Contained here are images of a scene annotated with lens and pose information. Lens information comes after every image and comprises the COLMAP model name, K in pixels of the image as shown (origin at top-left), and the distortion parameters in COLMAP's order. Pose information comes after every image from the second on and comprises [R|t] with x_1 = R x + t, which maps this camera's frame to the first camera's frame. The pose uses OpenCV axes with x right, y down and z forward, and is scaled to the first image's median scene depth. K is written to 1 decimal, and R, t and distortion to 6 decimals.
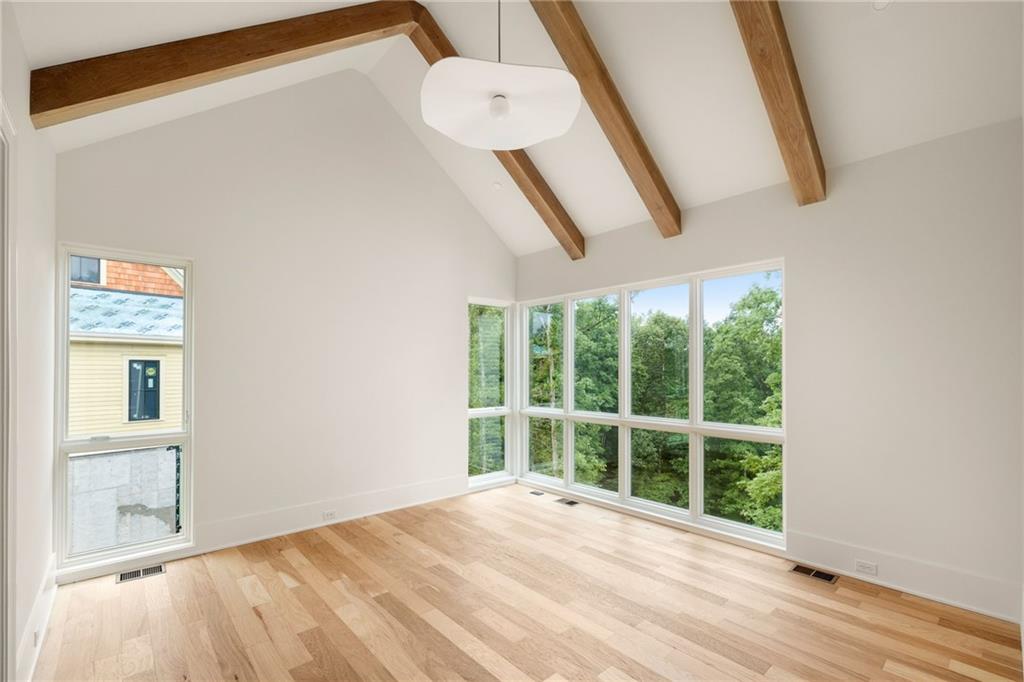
lens RADIAL K [[444.8, 0, 508.7], [0, 444.8, 364.3], [0, 0, 1]] dist [0.001283, 0.000641]
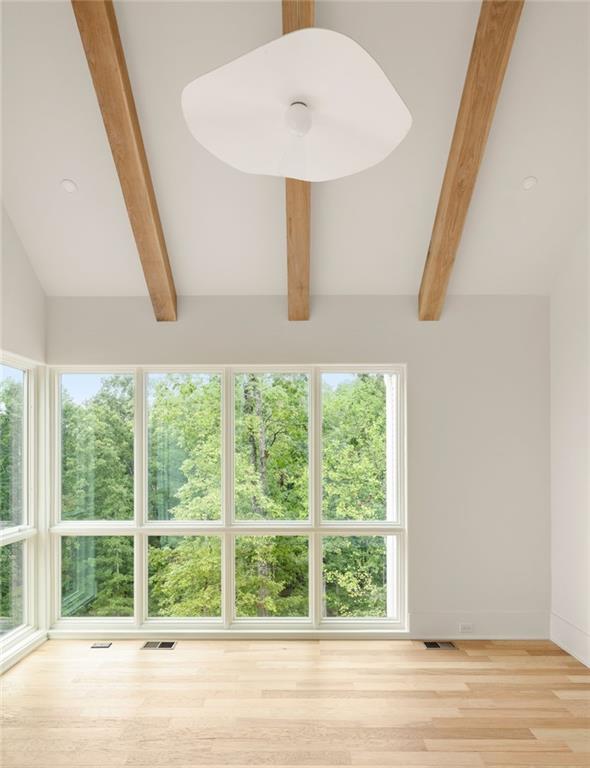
lens RADIAL K [[530.5, 0, 290.8], [0, 530.5, 453.8], [0, 0, 1]] dist [-0.004012, 0.004149]
pose [[0.665368, -0.001475, 0.746514, -0.394512], [-0.009335, 0.999903, 0.010296, -0.024073], [-0.746458, -0.013819, 0.665289, 0.253731]]
